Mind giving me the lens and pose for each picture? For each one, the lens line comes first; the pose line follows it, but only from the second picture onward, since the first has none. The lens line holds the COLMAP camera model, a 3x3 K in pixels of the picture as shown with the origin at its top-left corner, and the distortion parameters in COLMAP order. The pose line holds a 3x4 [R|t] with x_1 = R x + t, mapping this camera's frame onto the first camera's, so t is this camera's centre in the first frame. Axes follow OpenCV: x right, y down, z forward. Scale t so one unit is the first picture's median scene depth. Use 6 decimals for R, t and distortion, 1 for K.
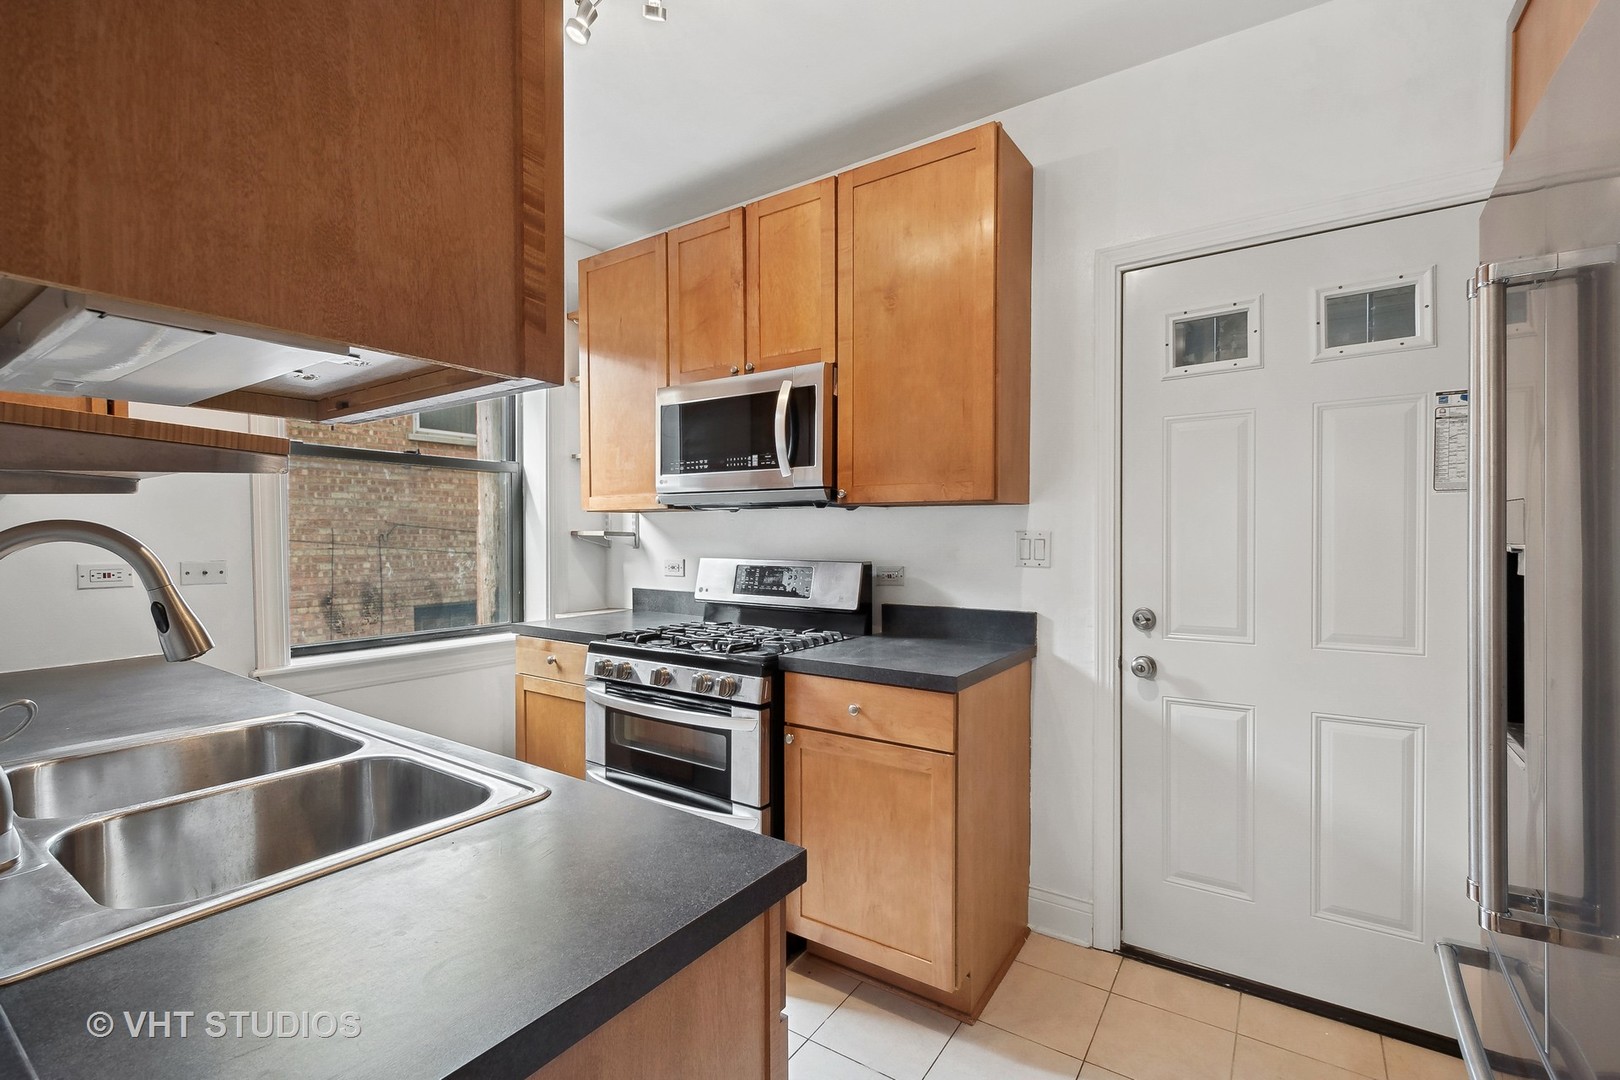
lens RADIAL K [[718.9, 0, 809.4], [0, 718.9, 536.1], [0, 0, 1]] dist [0.004423, -0.000181]
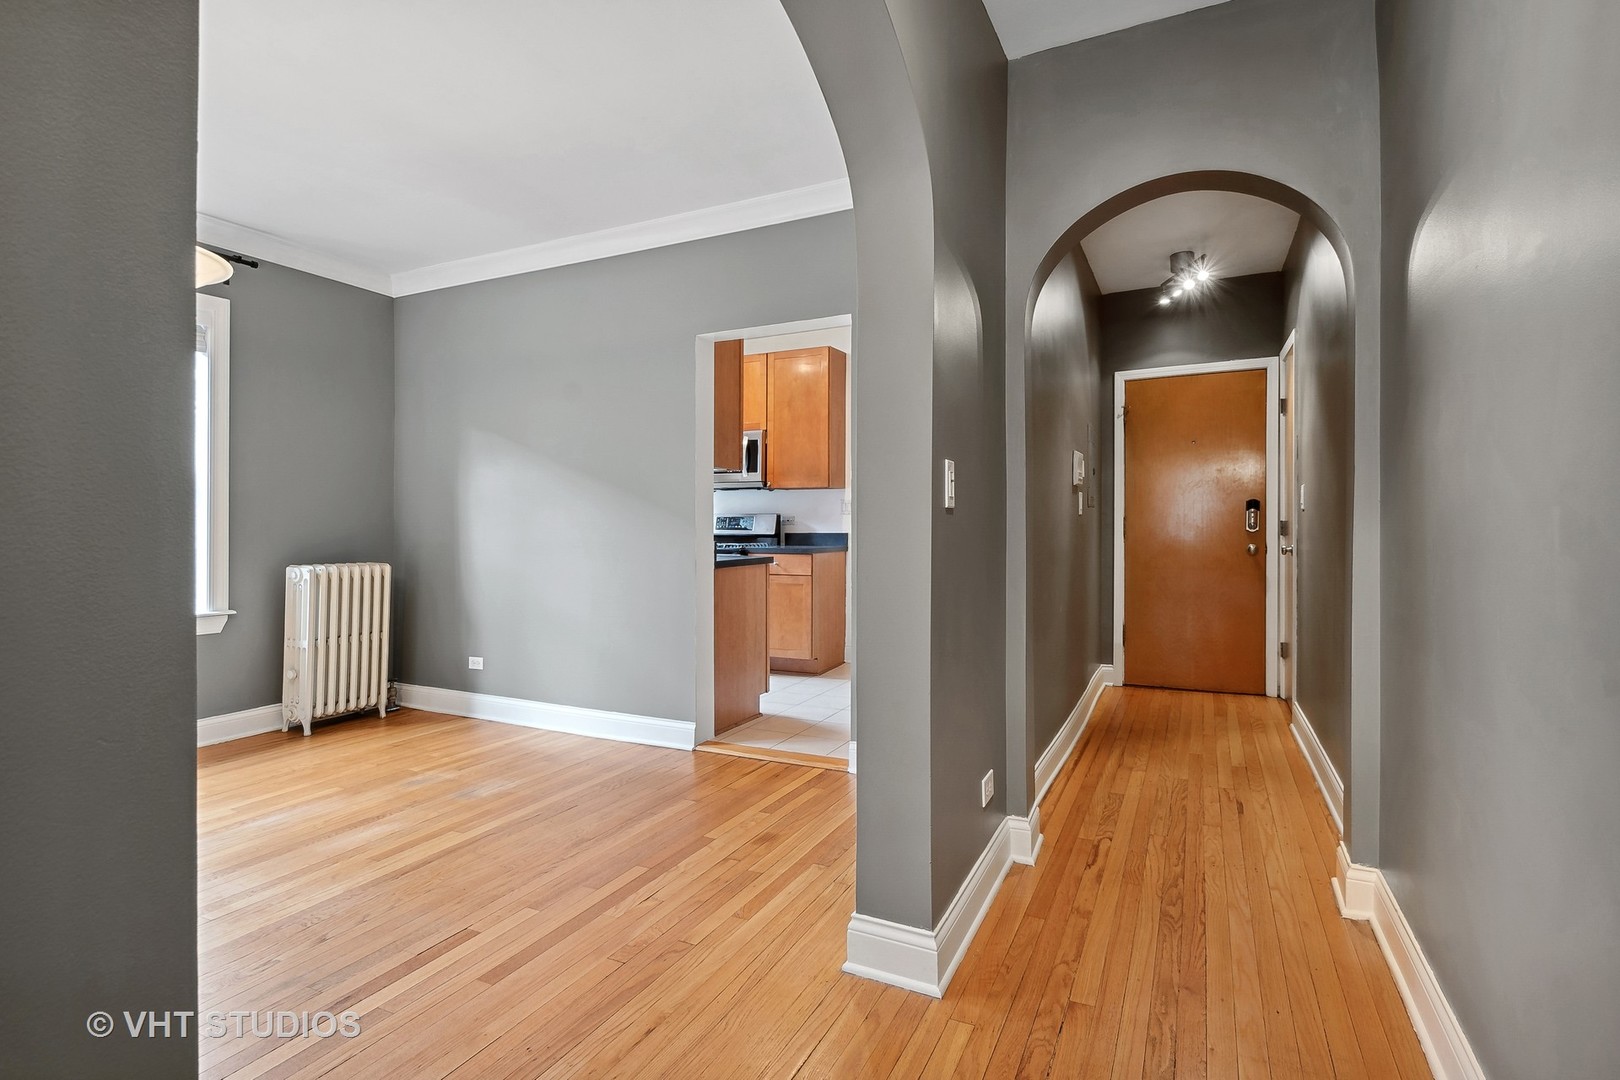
lens RADIAL K [[786.2, 0, 809.6], [0, 786.2, 538.5], [0, 0, 1]] dist [0.004807, 0.000225]
pose [[0.989003, -0.002262, 0.147878, -0.207215], [-0.002214, 0.999545, 0.030095, 0.041870], [-0.147879, -0.030092, 0.988548, -1.609368]]
